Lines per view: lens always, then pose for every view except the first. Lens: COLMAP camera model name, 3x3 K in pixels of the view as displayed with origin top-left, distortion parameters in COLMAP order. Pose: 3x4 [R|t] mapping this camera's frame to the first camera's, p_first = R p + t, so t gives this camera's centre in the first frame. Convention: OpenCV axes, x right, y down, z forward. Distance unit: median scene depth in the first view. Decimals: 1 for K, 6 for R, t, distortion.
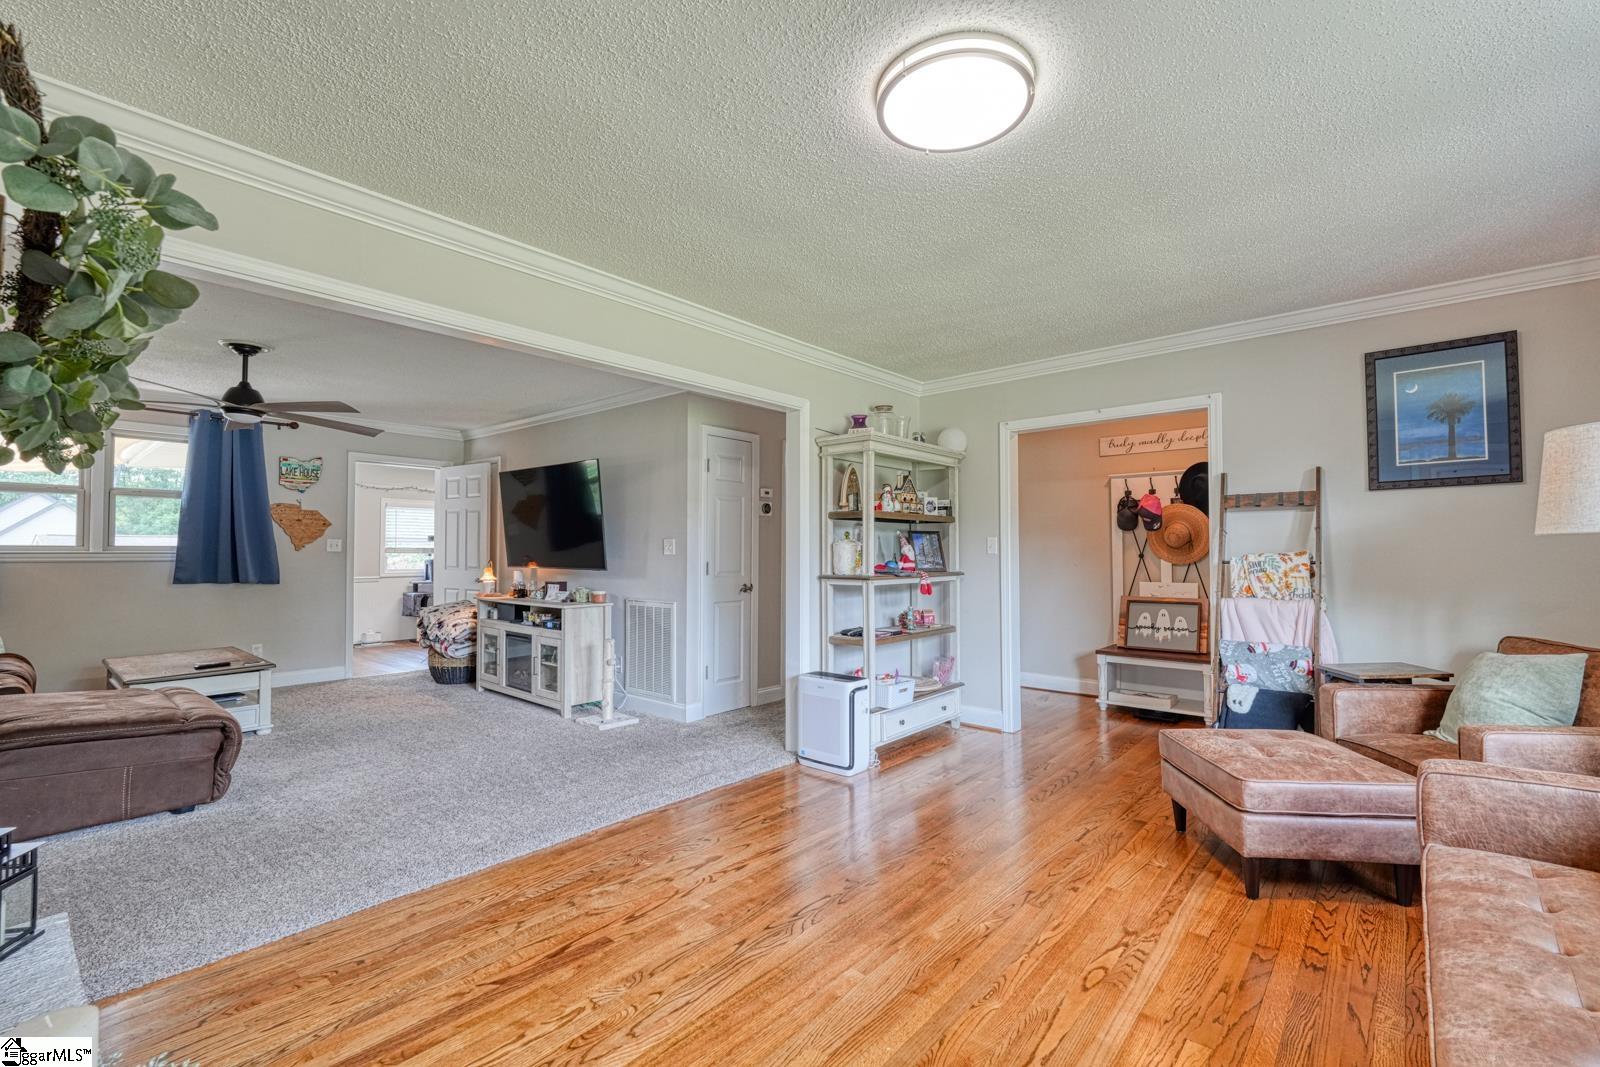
lens RADIAL K [[700.1, 0, 803.8], [0, 700.1, 531.1], [0, 0, 1]] dist [0.004966, -0.000655]
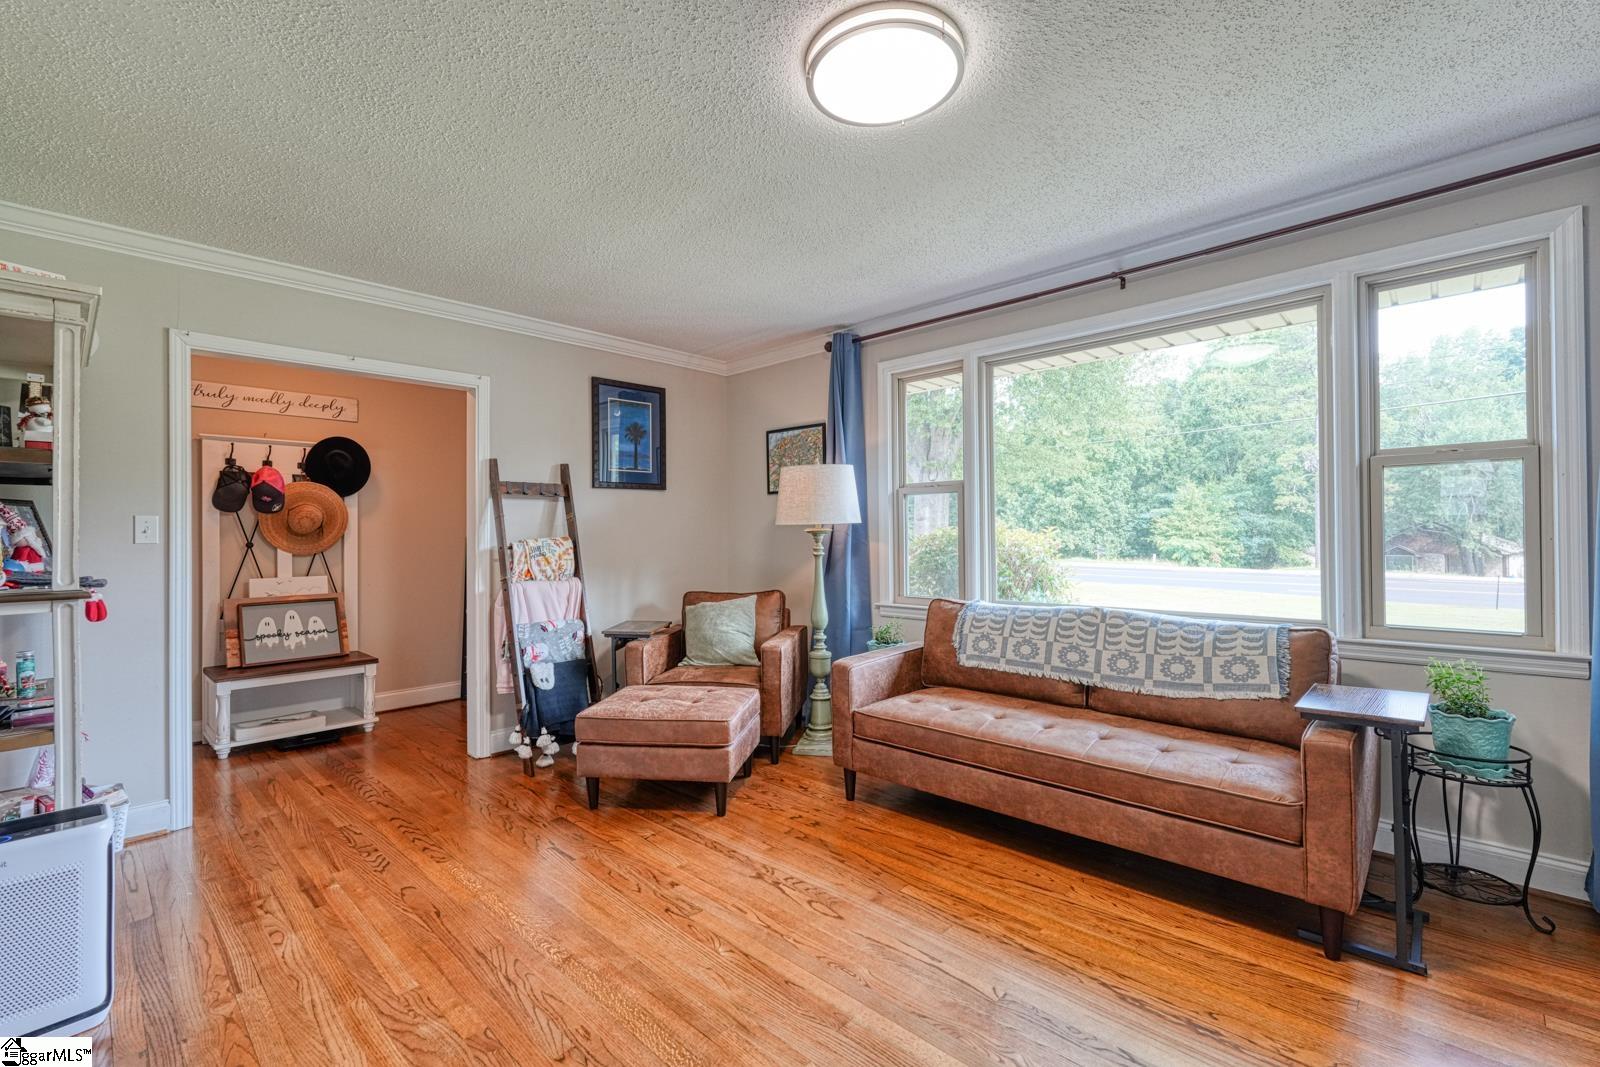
lens RADIAL K [[700.1, 0, 802.0], [0, 700.1, 529.9], [0, 0, 1]] dist [0.004966, -0.000655]
pose [[0.048784, 0.011348, 0.998745, -0.376134], [-0.021439, 0.999717, -0.010312, 0.019683], [-0.998579, -0.020909, 0.049014, 0.516337]]
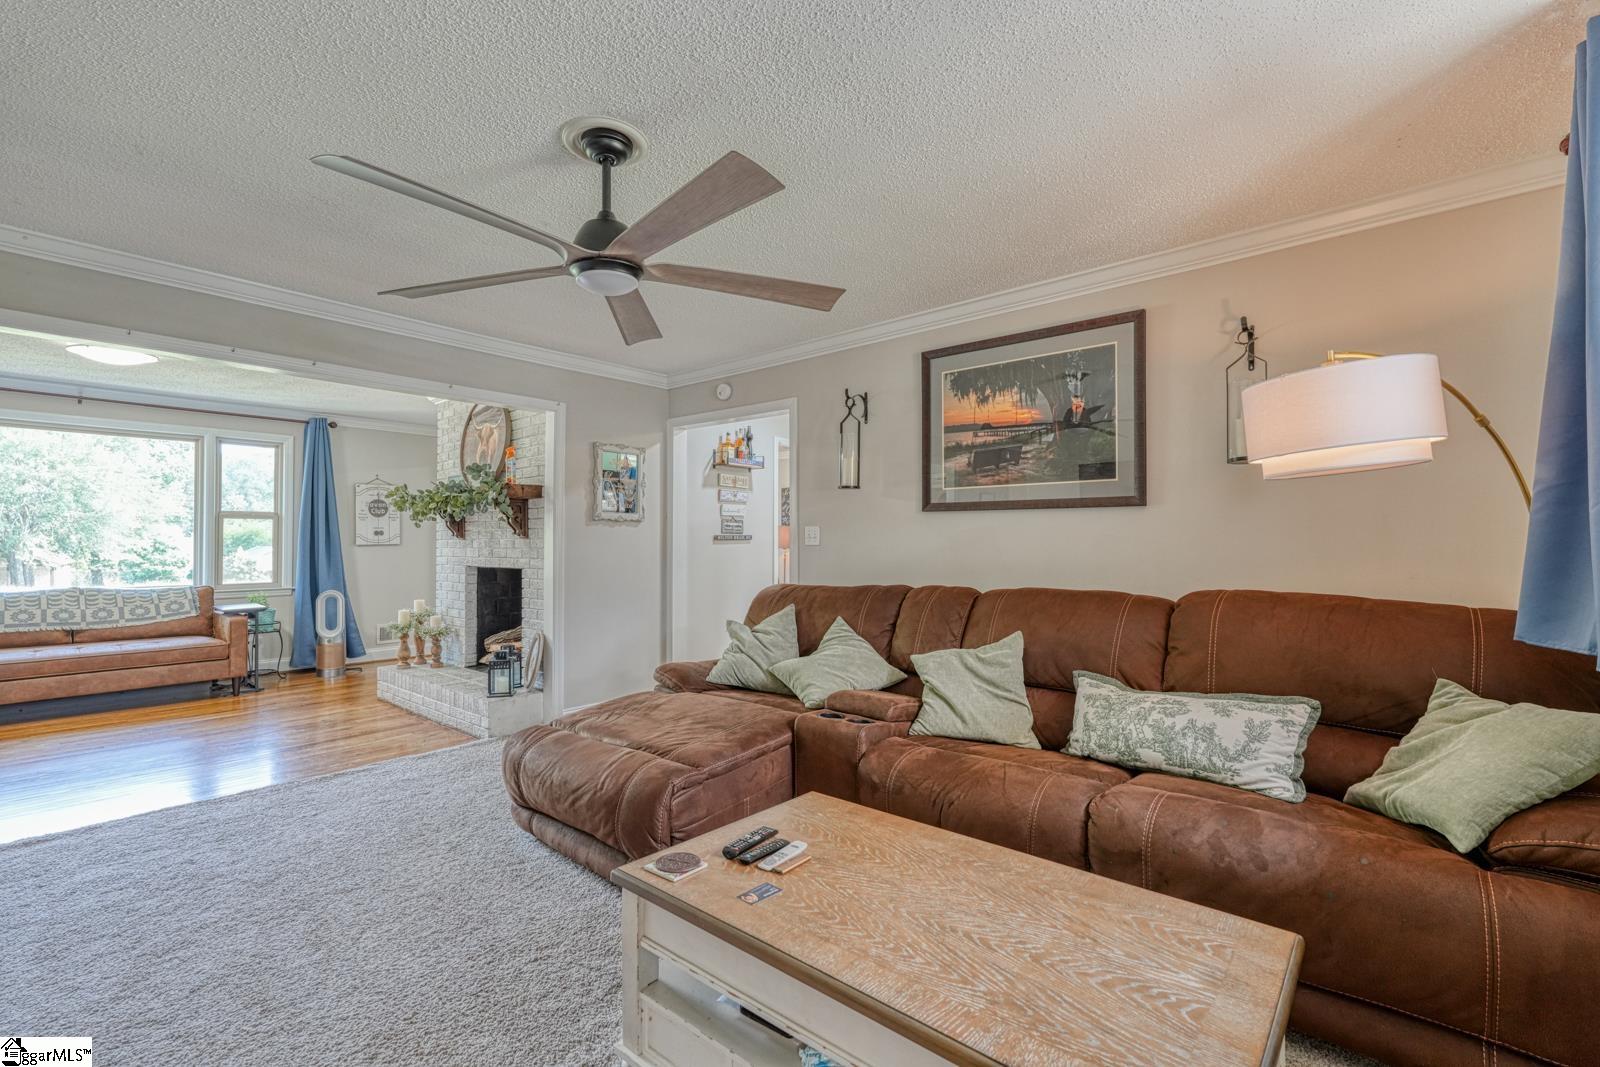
lens RADIAL K [[700.1, 0, 800.1], [0, 700.1, 529.3], [0, 0, 1]] dist [0.004966, -0.000655]
pose [[-0.999996, -0.000903, -0.002655, -0.753572], [-0.000775, 0.998845, -0.048042, 0.033705], [0.002695, -0.048040, -0.998842, 1.179508]]
